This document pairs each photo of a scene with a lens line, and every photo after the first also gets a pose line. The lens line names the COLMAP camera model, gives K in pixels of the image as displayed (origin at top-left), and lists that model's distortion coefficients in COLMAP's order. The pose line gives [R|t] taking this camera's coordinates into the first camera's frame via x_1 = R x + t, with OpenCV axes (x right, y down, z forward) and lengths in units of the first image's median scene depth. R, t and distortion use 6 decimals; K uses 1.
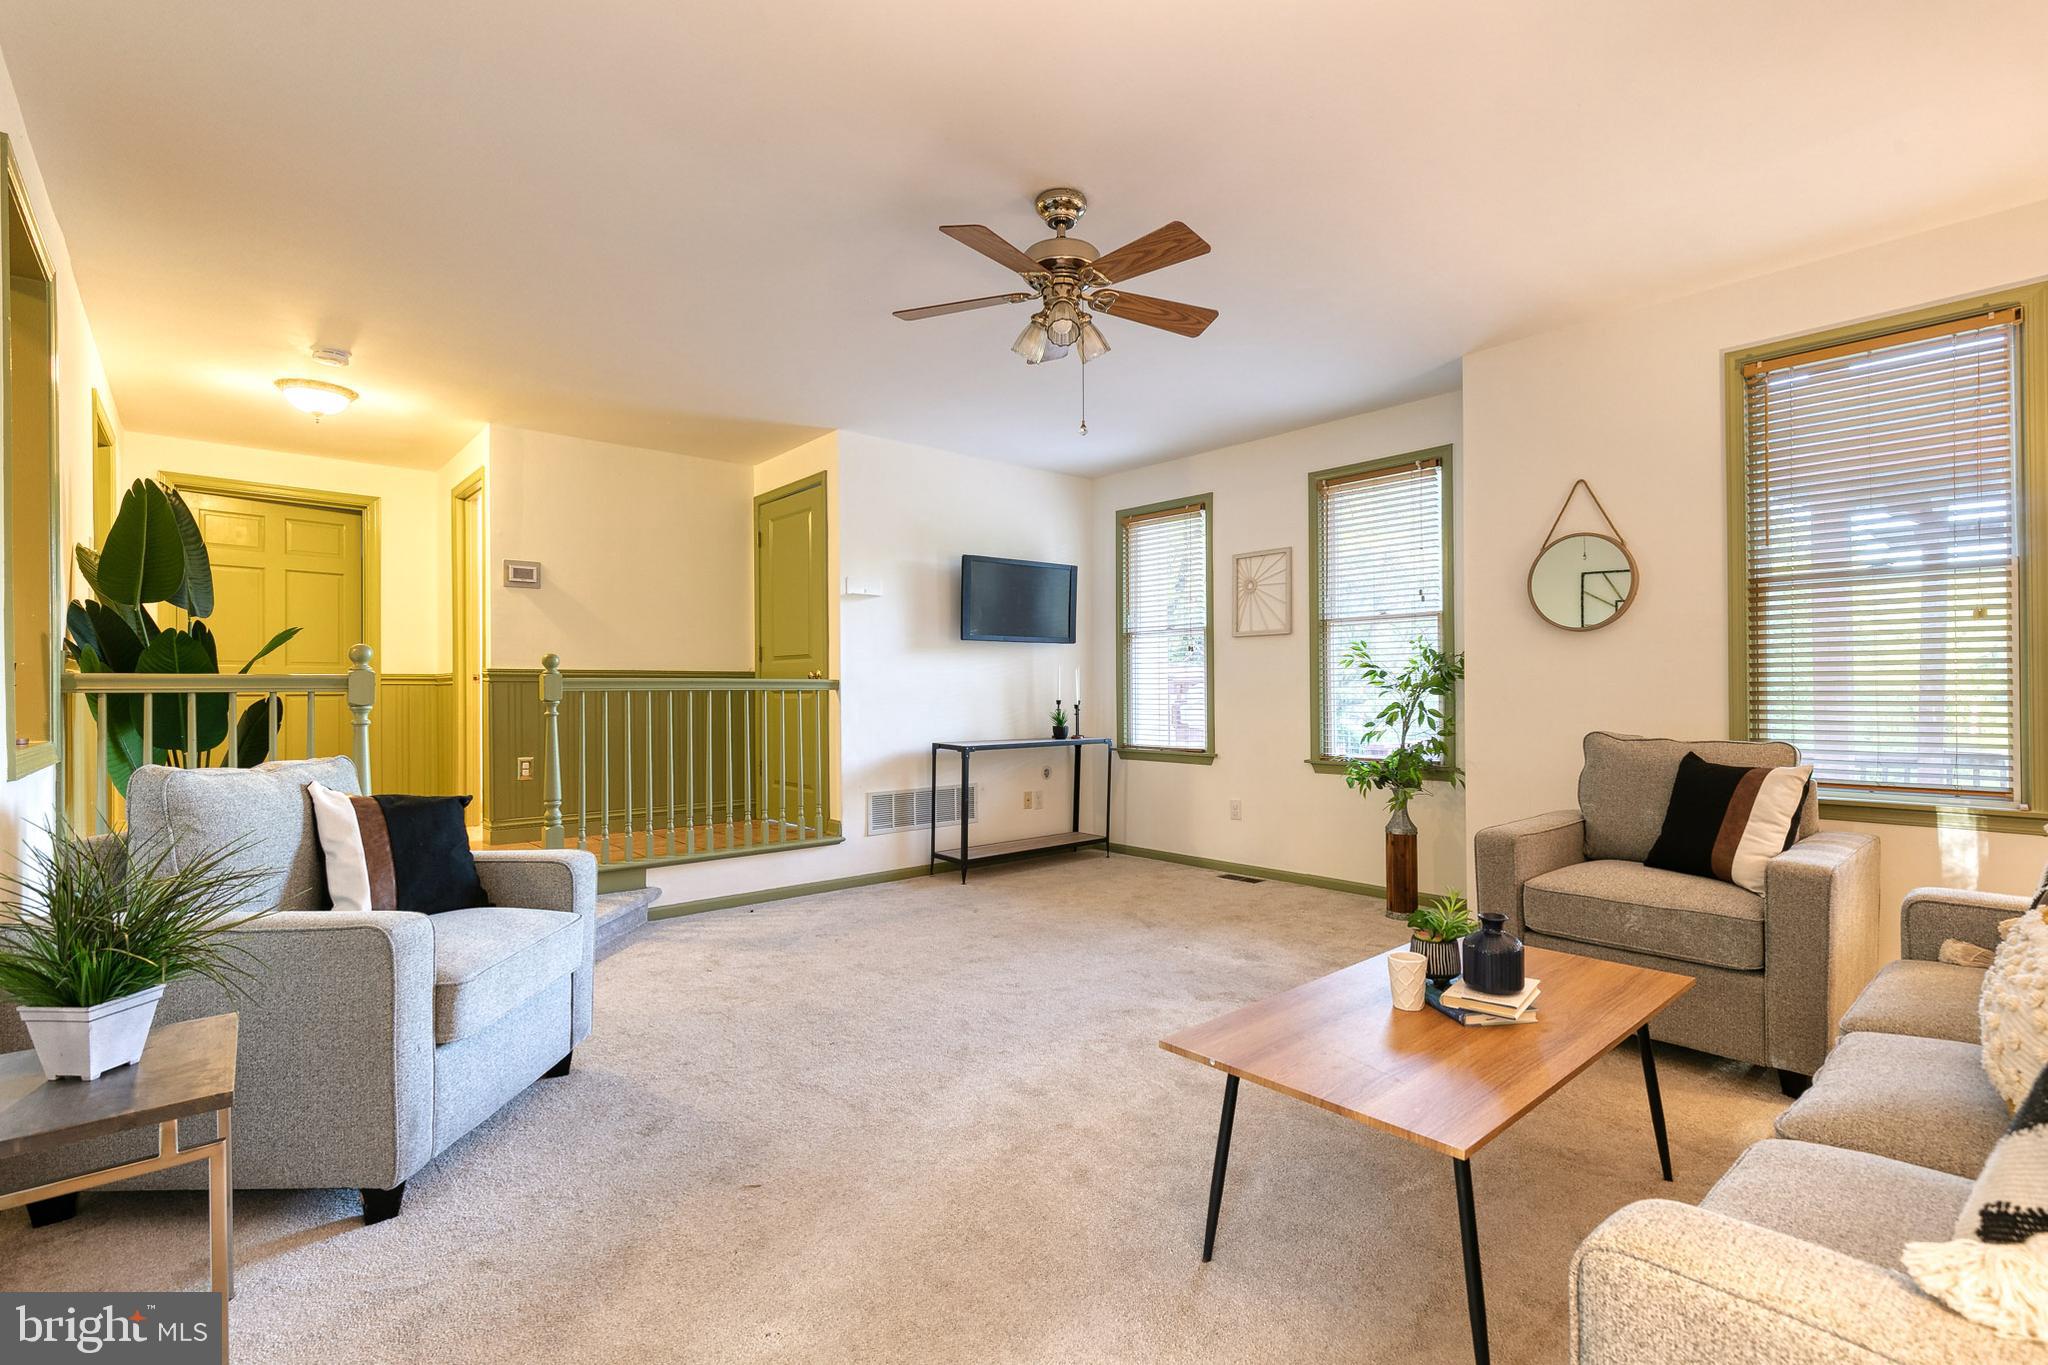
lens RADIAL K [[950.5, 0, 1012.5], [0, 950.5, 677.6], [0, 0, 1]] dist [0.013597, -0.002402]
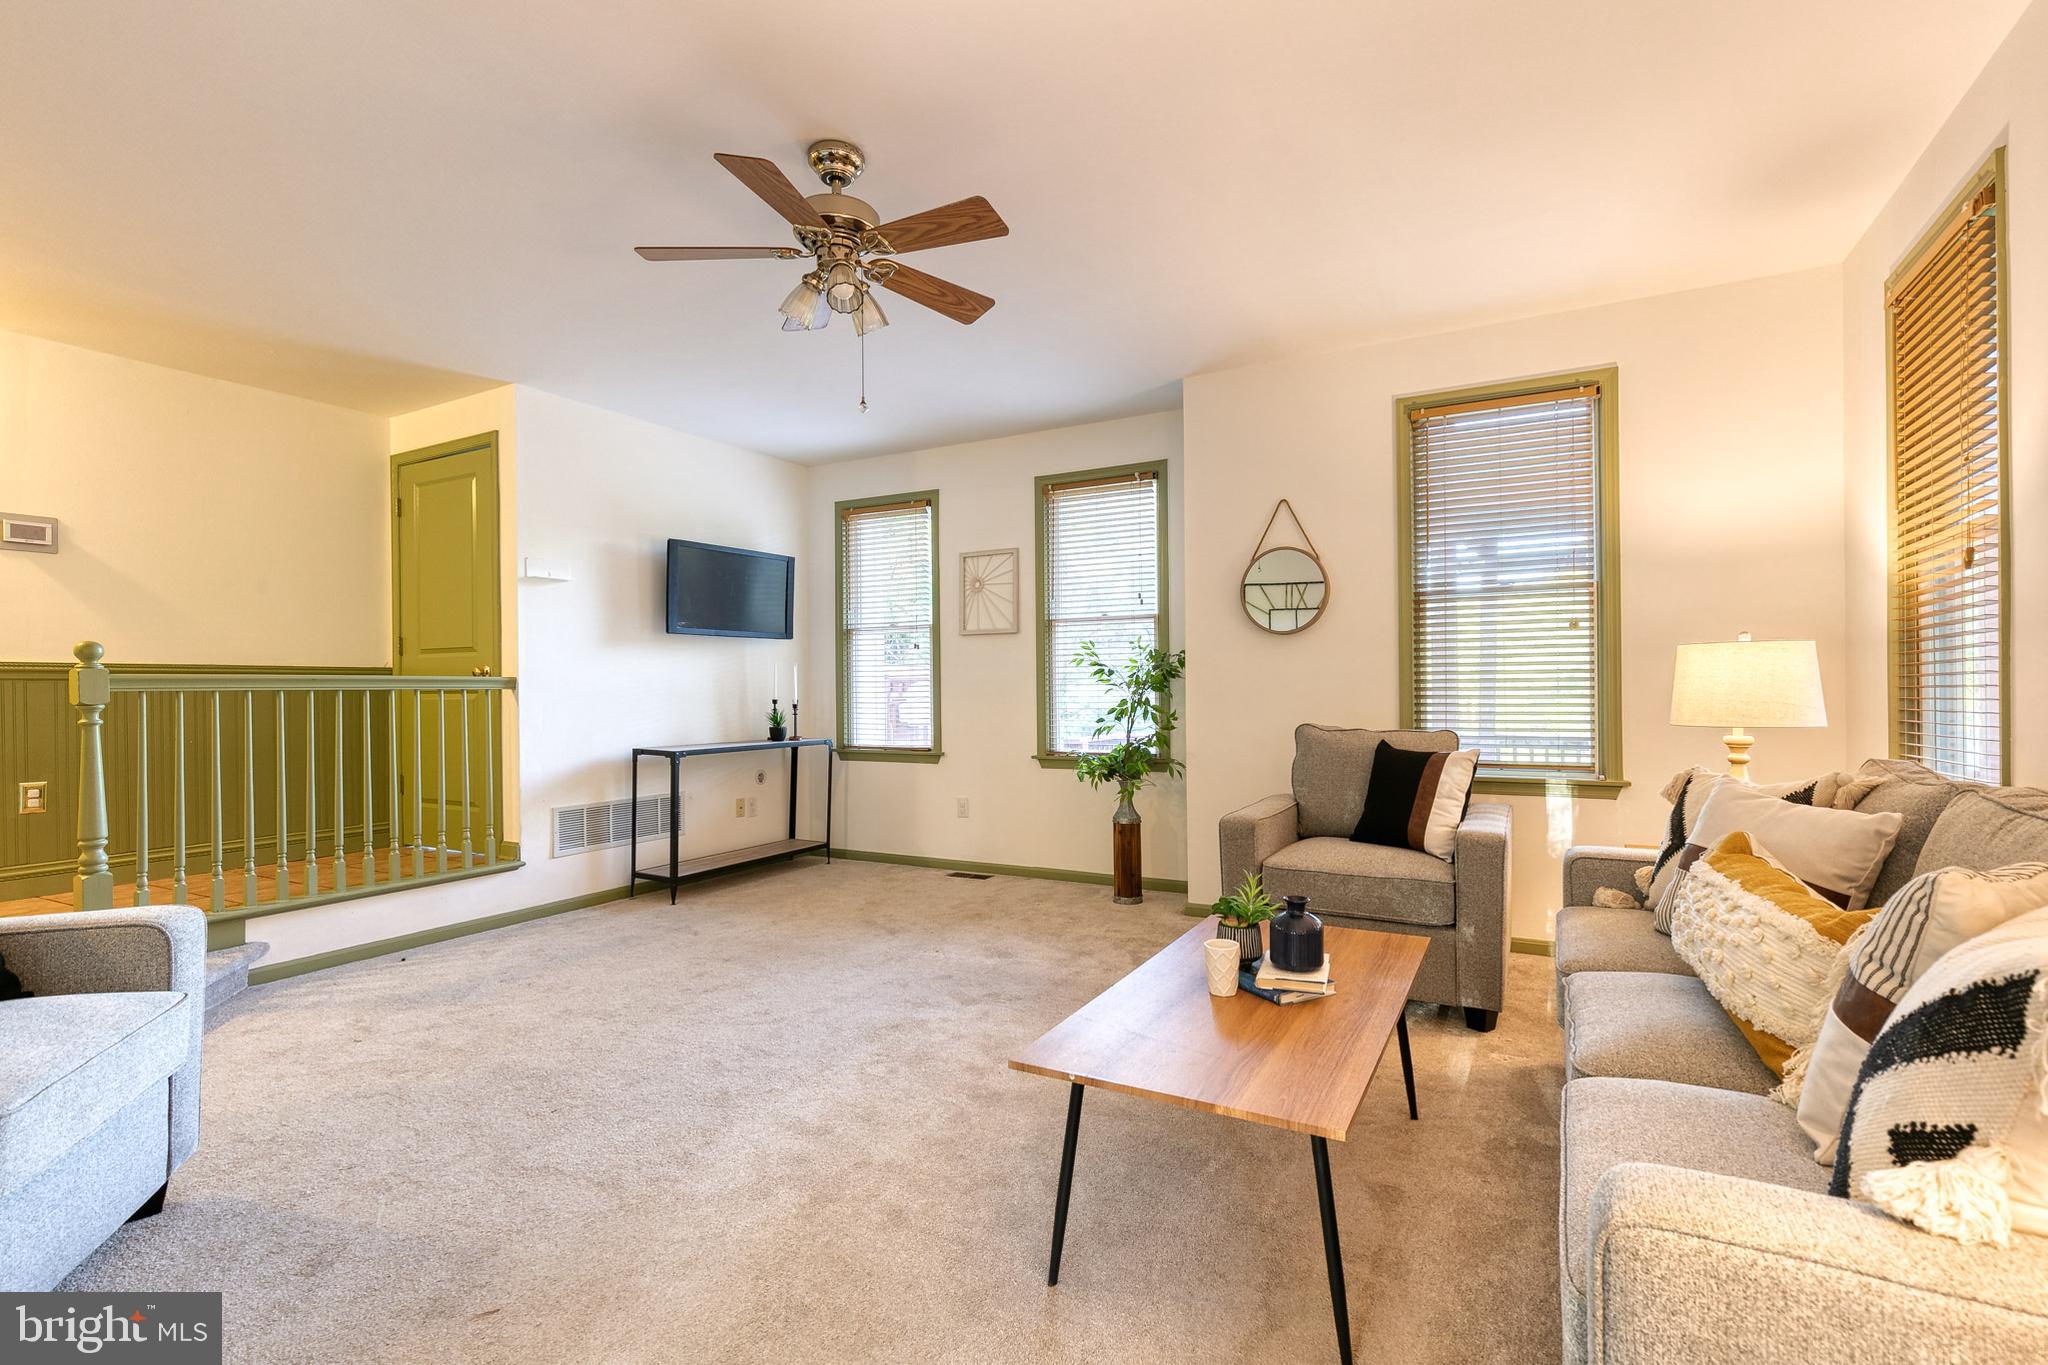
lens RADIAL K [[950.5, 0, 1026.7], [0, 950.5, 679.3], [0, 0, 1]] dist [0.013597, -0.002402]
pose [[0.937396, 0.000733, 0.348265, -0.092819], [-0.001699, 0.999996, 0.002470, 0.002237], [-0.348261, -0.002907, 0.937393, 0.070050]]
